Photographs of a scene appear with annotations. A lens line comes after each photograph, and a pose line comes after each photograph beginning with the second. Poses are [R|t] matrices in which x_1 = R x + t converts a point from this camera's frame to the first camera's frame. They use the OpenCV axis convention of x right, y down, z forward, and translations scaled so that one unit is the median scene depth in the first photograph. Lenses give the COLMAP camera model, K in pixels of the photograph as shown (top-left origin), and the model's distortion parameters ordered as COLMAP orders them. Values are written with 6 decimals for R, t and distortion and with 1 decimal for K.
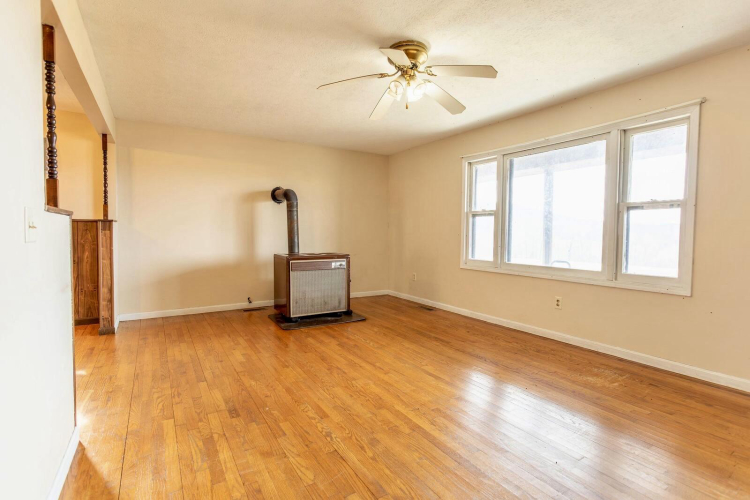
lens RADIAL K [[364.6, 0, 375.0], [0, 364.6, 250.0], [0, 0, 1]] dist [-0.003854, -0.000669]
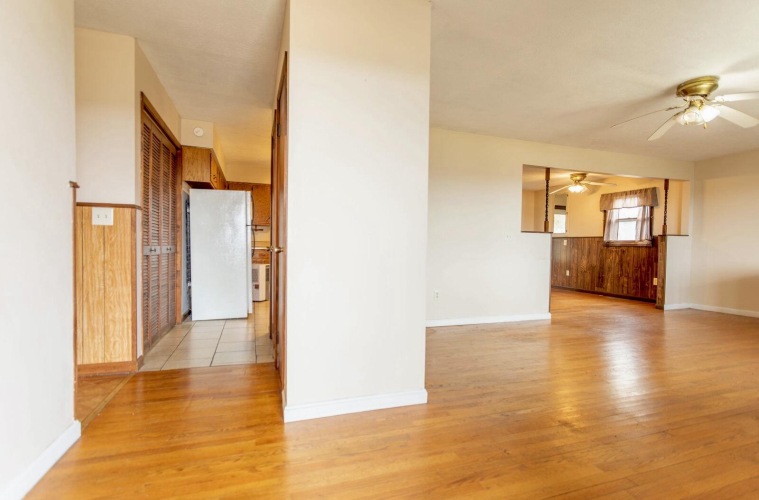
lens RADIAL K [[376.5, 0, 382.5], [0, 376.5, 254.7], [0, 0, 1]] dist [0.000294, 0.000180]
pose [[-0.218231, 0.007650, -0.975867, 1.070377], [-0.059124, 0.998029, 0.021045, 0.038078], [0.974105, 0.062290, -0.217348, 0.193630]]
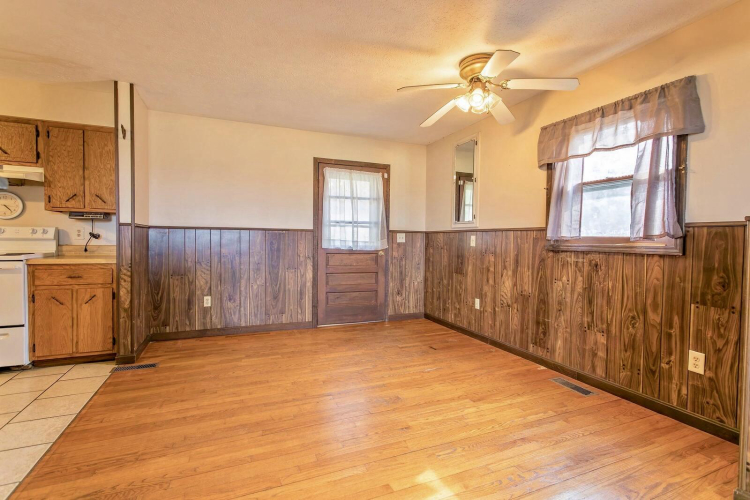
lens RADIAL K [[358.2, 0, 378.5], [0, 358.2, 249.5], [0, 0, 1]] dist [0.010231, 0.000877]
pose [[-0.146948, 0.011968, -0.989072, -0.306233], [-0.054335, 0.998319, 0.020153, -0.033278], [0.987651, 0.056703, -0.146051, 0.650914]]
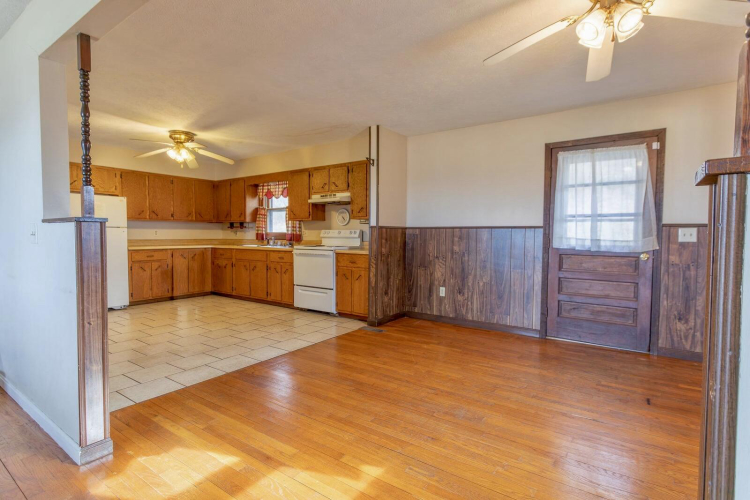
lens RADIAL K [[377.3, 0, 377.2], [0, 377.3, 249.4], [0, 0, 1]] dist [-0.001320, -0.000020]
pose [[-0.919176, -0.004622, -0.393819, -0.566450], [-0.035660, 0.996801, 0.071533, -0.057020], [0.392229, 0.079795, -0.916400, 1.068935]]
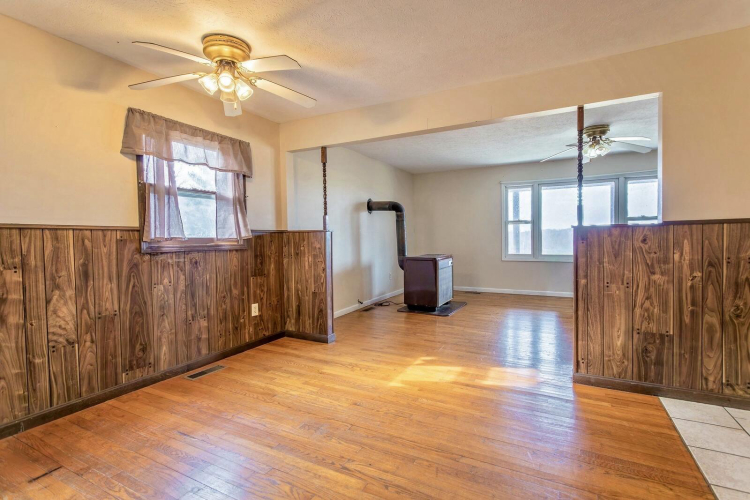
lens RADIAL K [[358.2, 0, 378.5], [0, 358.2, 249.5], [0, 0, 1]] dist [0.010231, 0.000877]
pose [[0.858543, -0.041786, 0.511037, -1.130629], [0.048488, 0.998824, 0.000211, -0.021305], [-0.510445, 0.024598, 0.859559, 0.057935]]
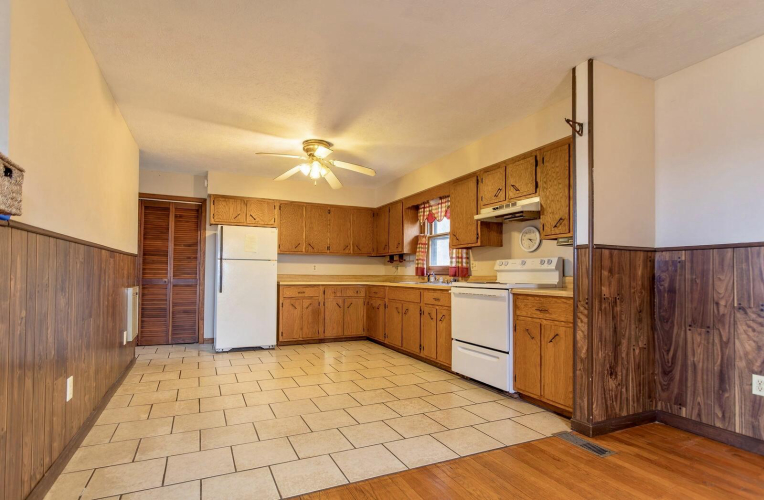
lens RADIAL K [[381.5, 0, 366.0], [0, 381.5, 267.0], [0, 0, 1]] dist [0.002031, 0.000629]
pose [[-0.990916, -0.020698, 0.132881, -0.745569], [-0.018031, 0.999612, 0.021248, -0.014624], [-0.133270, 0.018659, -0.990904, 0.662203]]
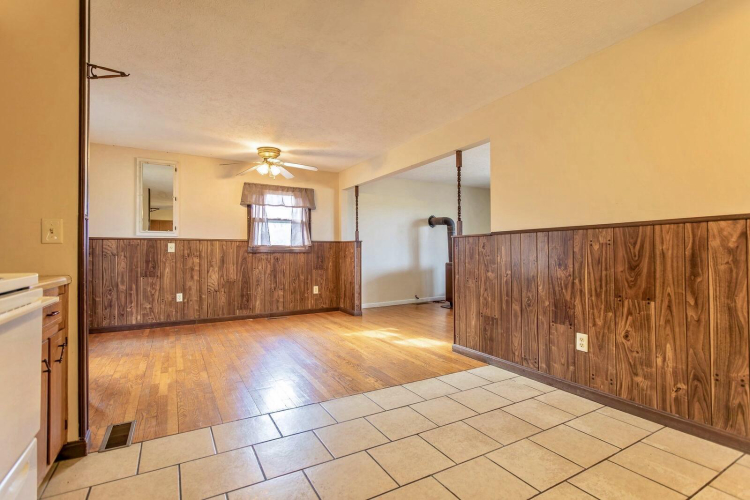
lens RADIAL K [[358.2, 0, 378.5], [0, 358.2, 249.5], [0, 0, 1]] dist [0.010231, 0.000877]
pose [[0.999591, -0.017285, -0.022762, -0.614923], [0.016086, 0.998525, -0.051854, 0.034134], [0.023625, 0.051467, 0.998395, -0.511388]]
